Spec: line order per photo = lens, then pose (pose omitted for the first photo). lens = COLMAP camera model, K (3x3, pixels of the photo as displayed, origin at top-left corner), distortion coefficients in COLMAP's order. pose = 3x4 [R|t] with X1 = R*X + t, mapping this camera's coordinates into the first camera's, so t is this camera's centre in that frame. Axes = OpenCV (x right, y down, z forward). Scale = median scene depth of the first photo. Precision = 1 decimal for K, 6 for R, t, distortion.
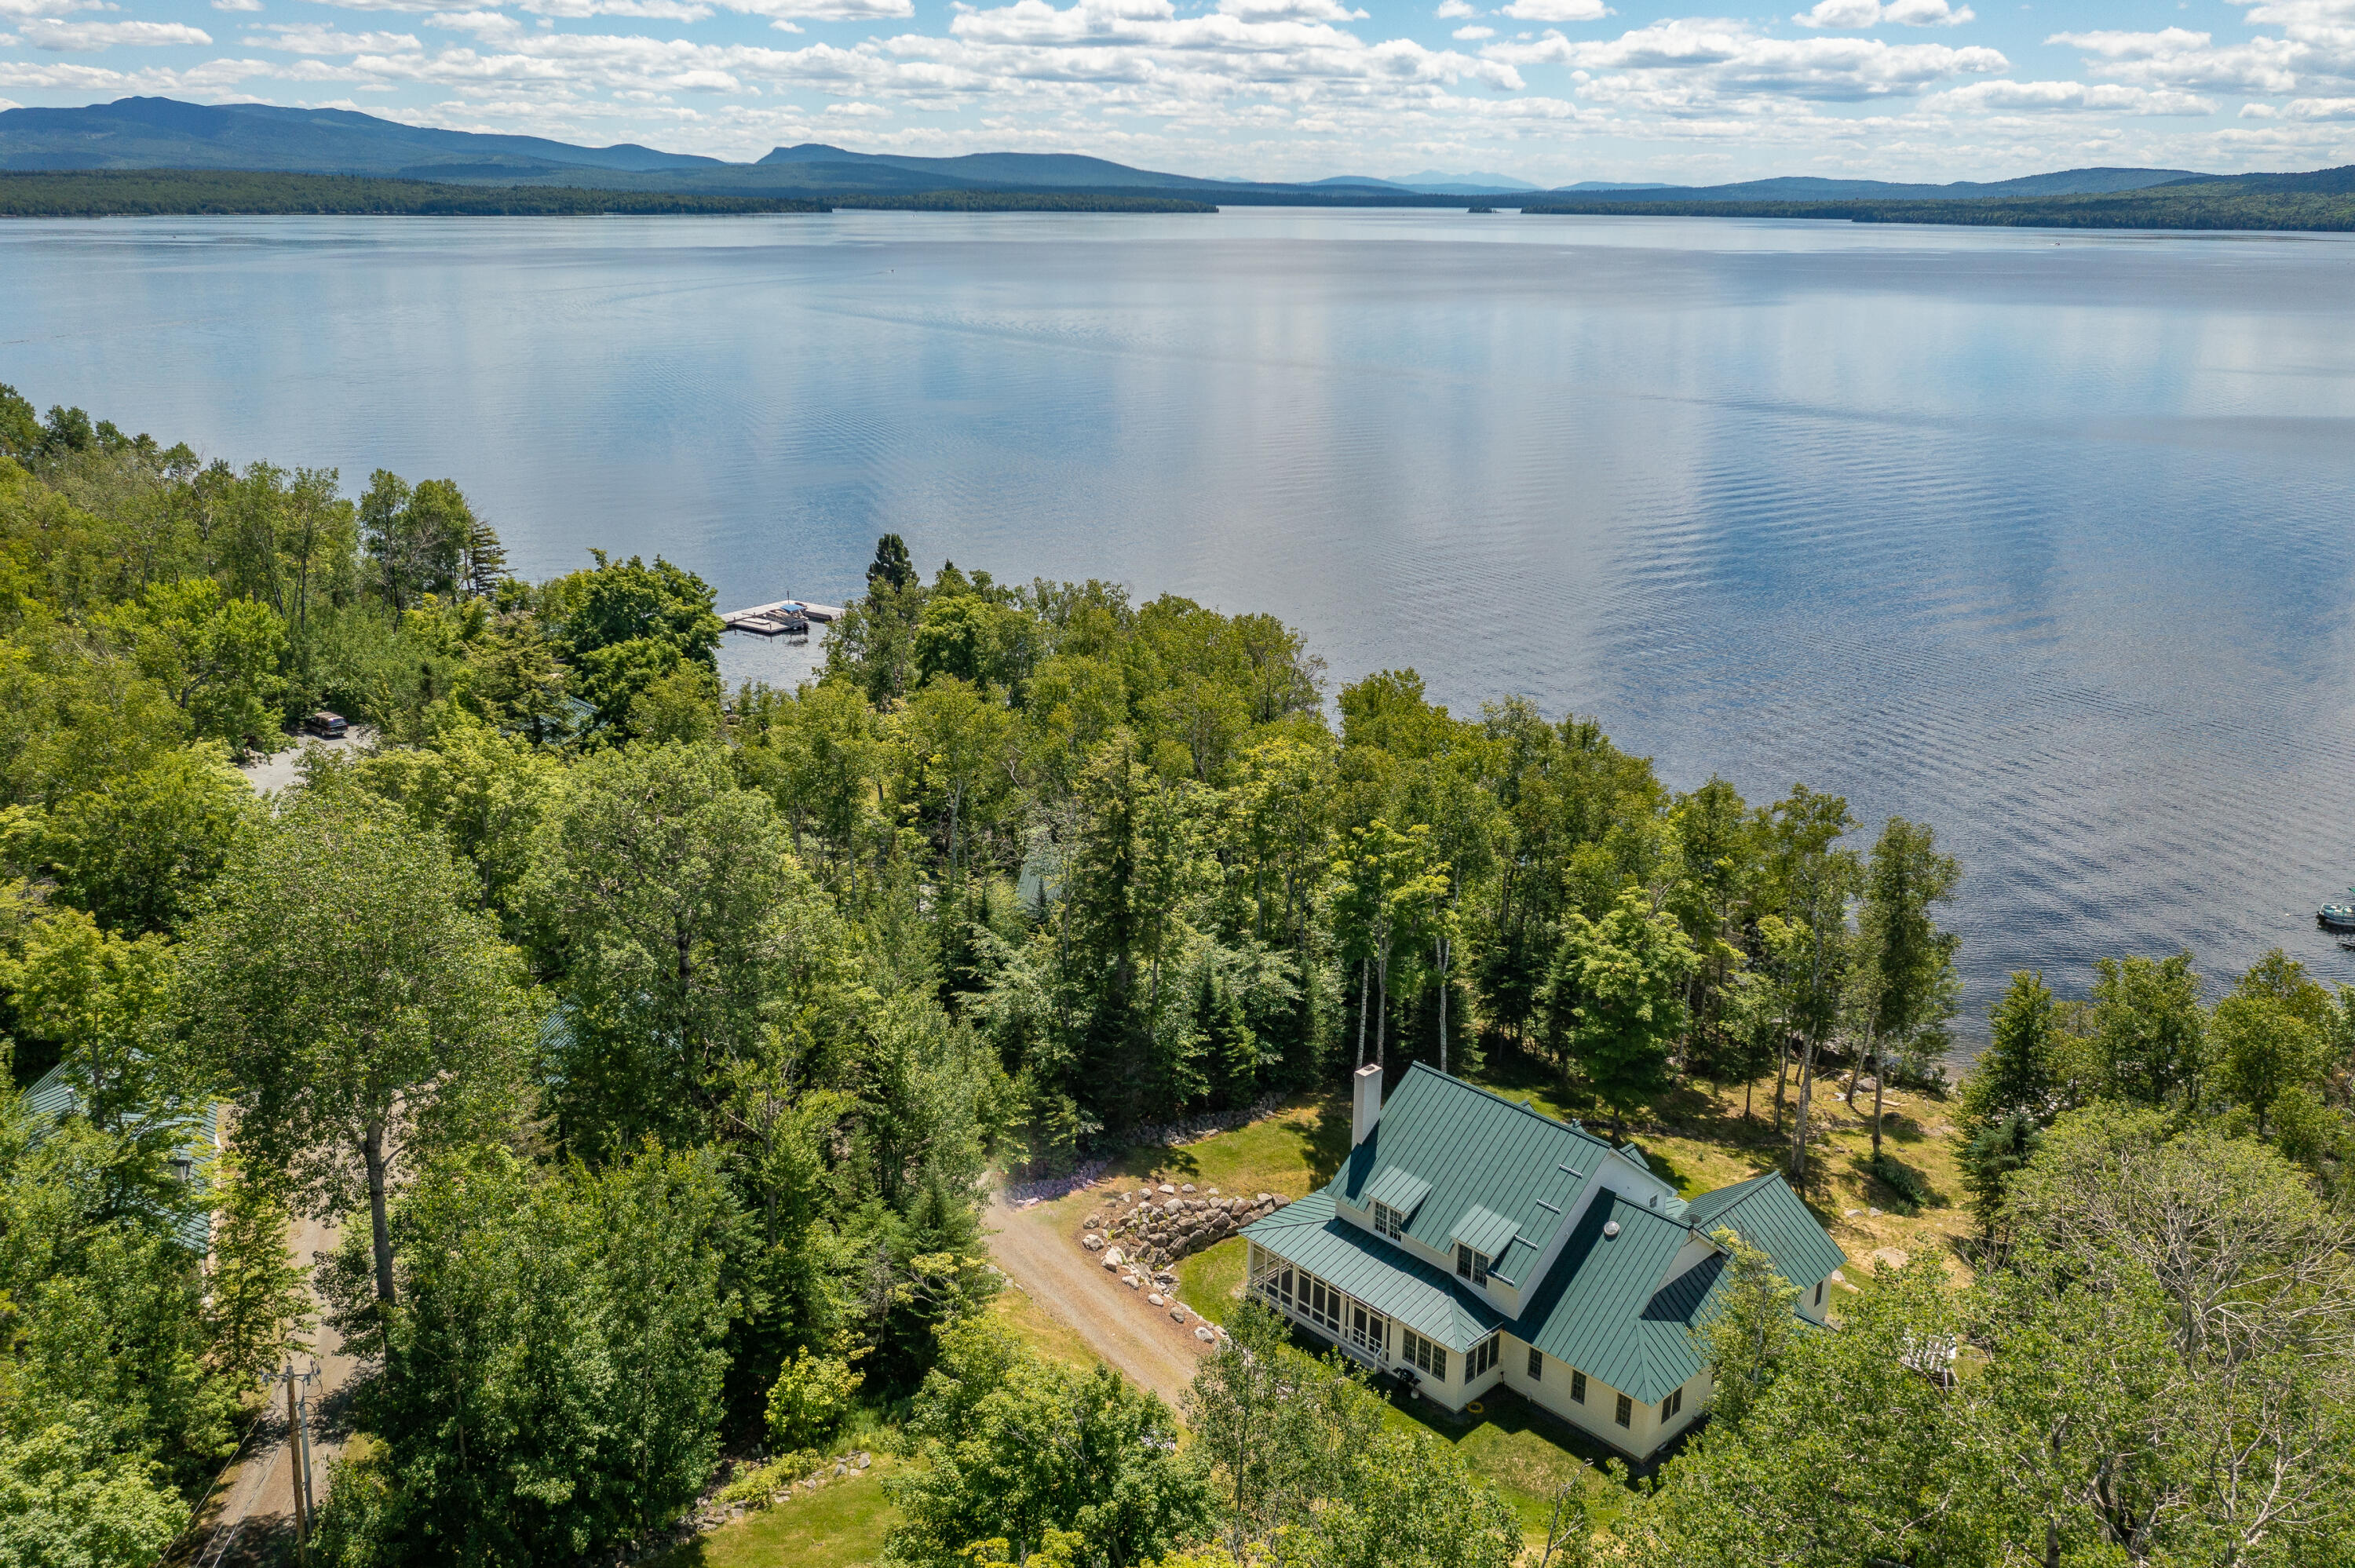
lens RADIAL K [[1897.3, 0, 1164.6], [0, 1897.3, 791.2], [0, 0, 1]] dist [-0.002637, 0.000145]
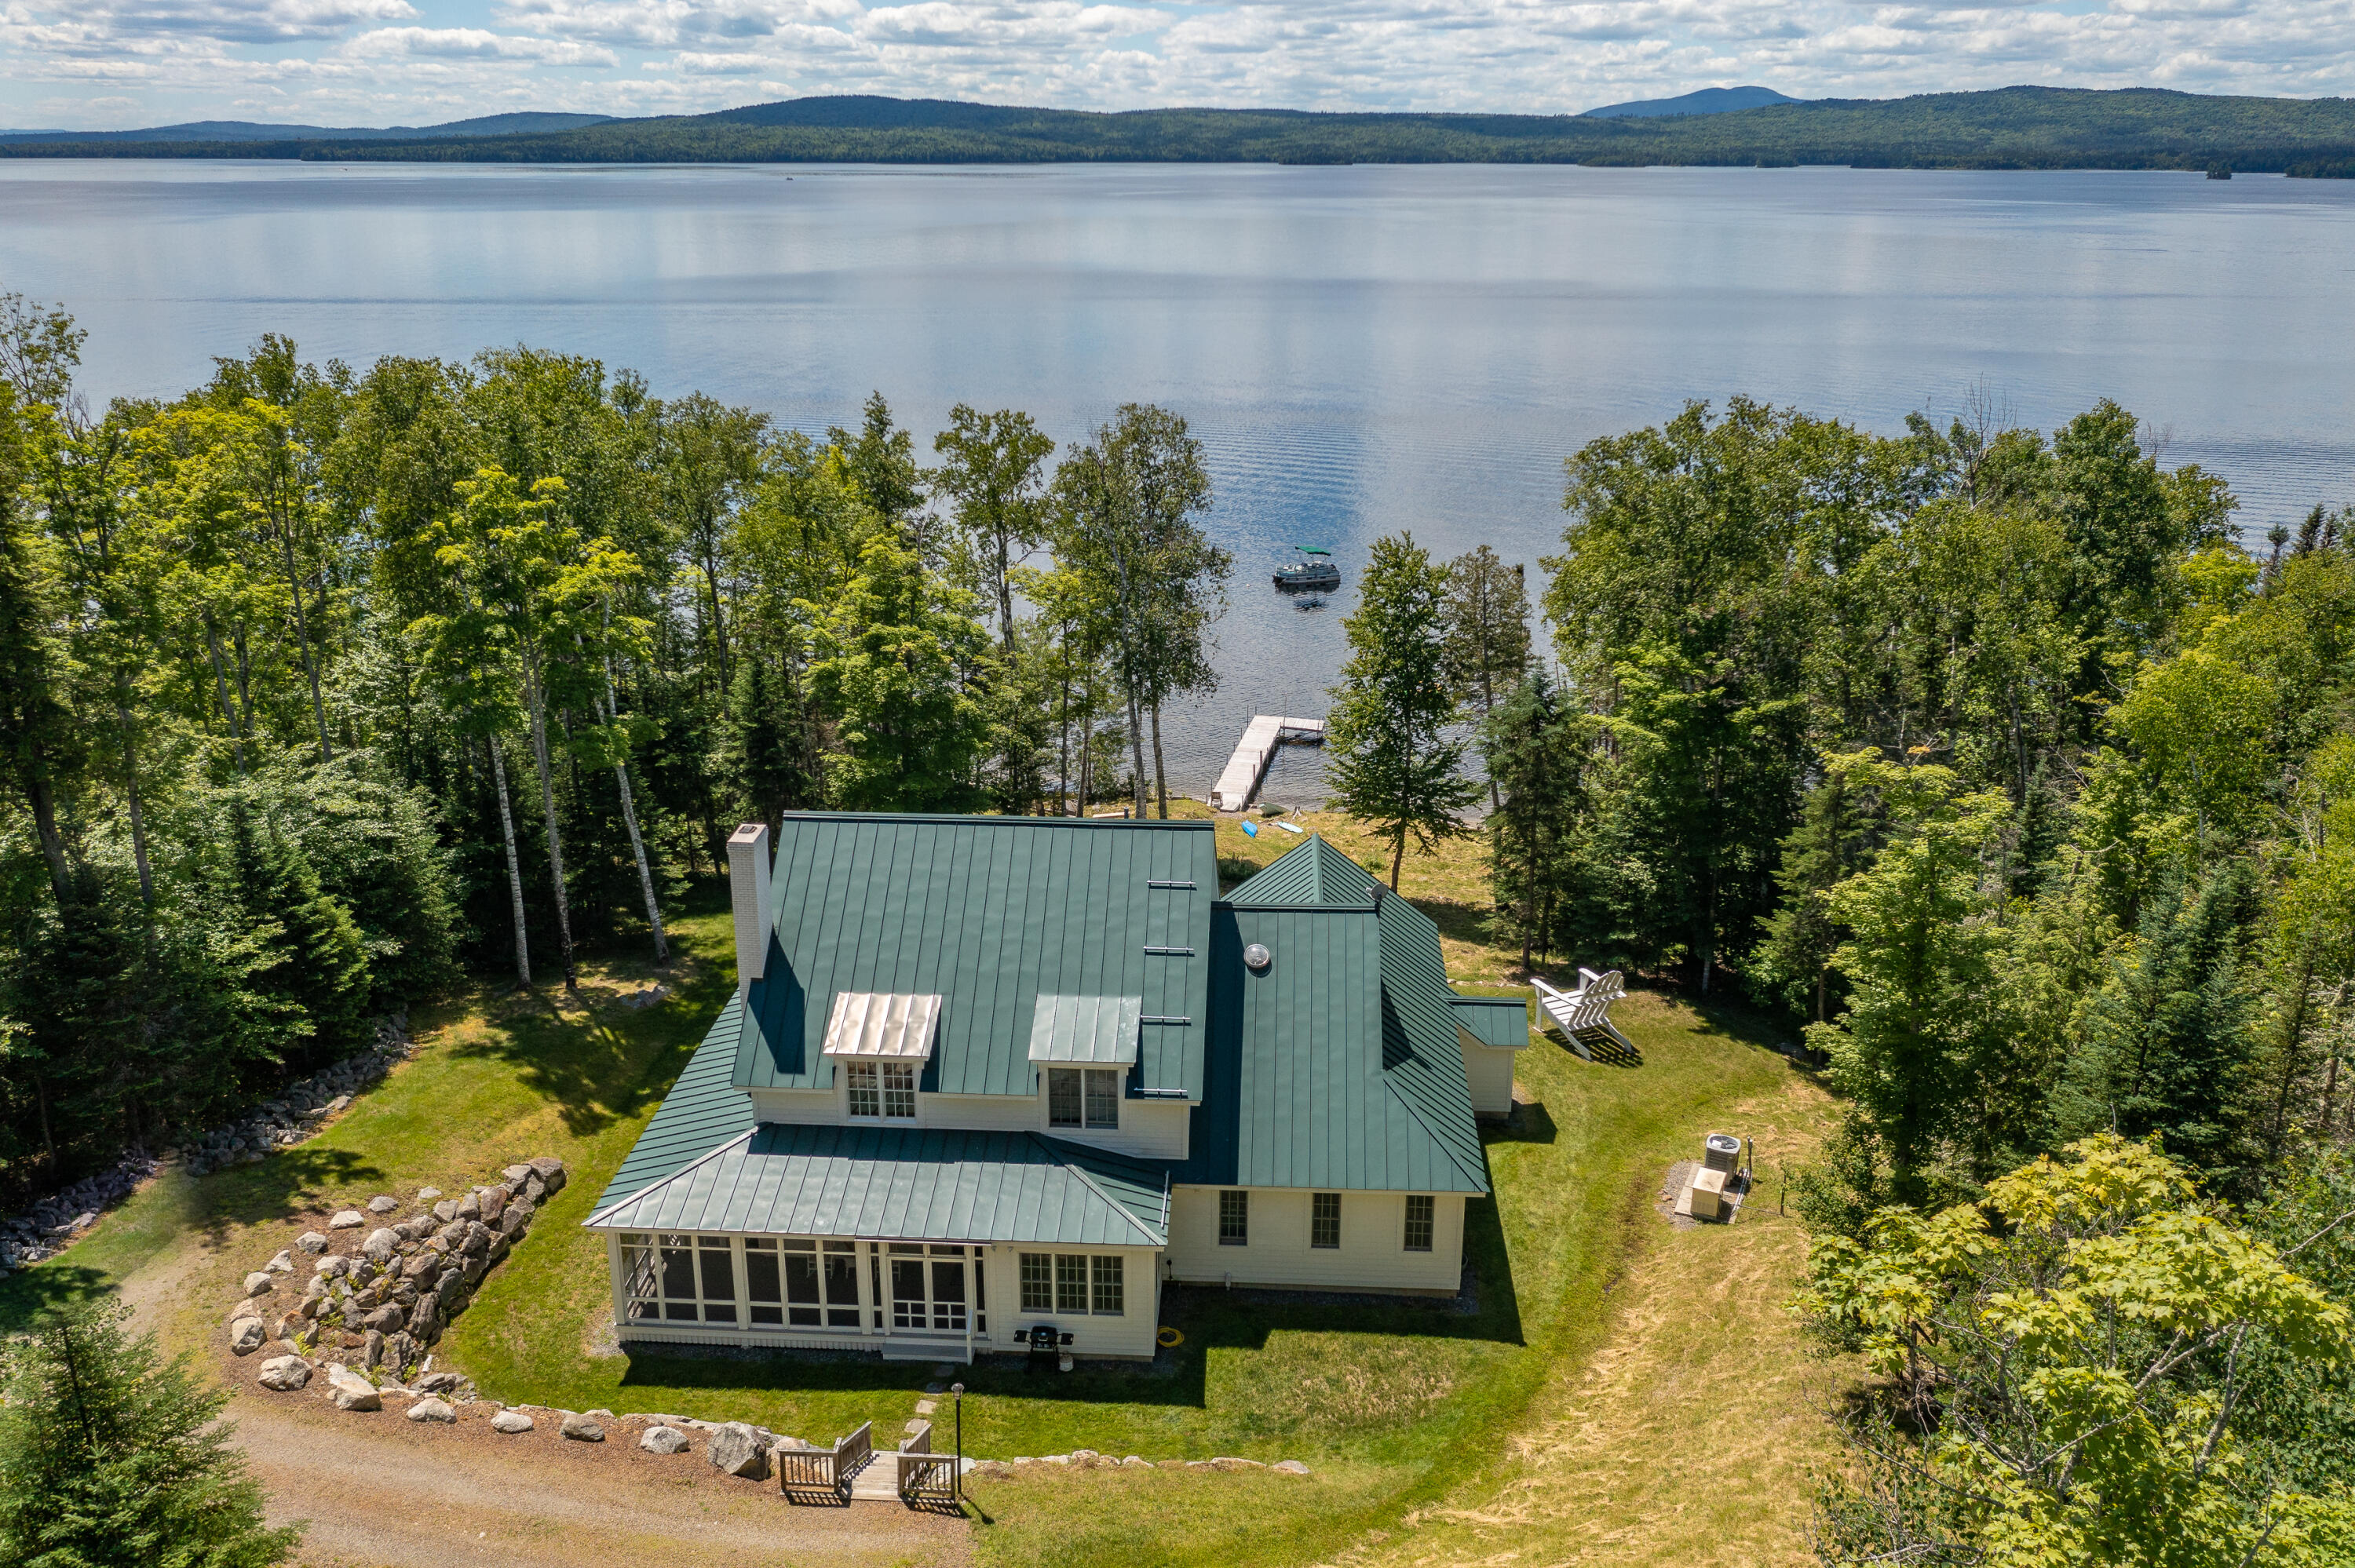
lens RADIAL K [[1865.3, 0, 1176.1], [0, 1865.3, 734.7], [0, 0, 1]] dist [-0.010731, -0.004096]
pose [[0.713336, -0.200321, 0.671583, -0.143463], [0.207426, 0.975692, 0.070710, 0.103969], [-0.669423, 0.088864, 0.737548, 0.519183]]
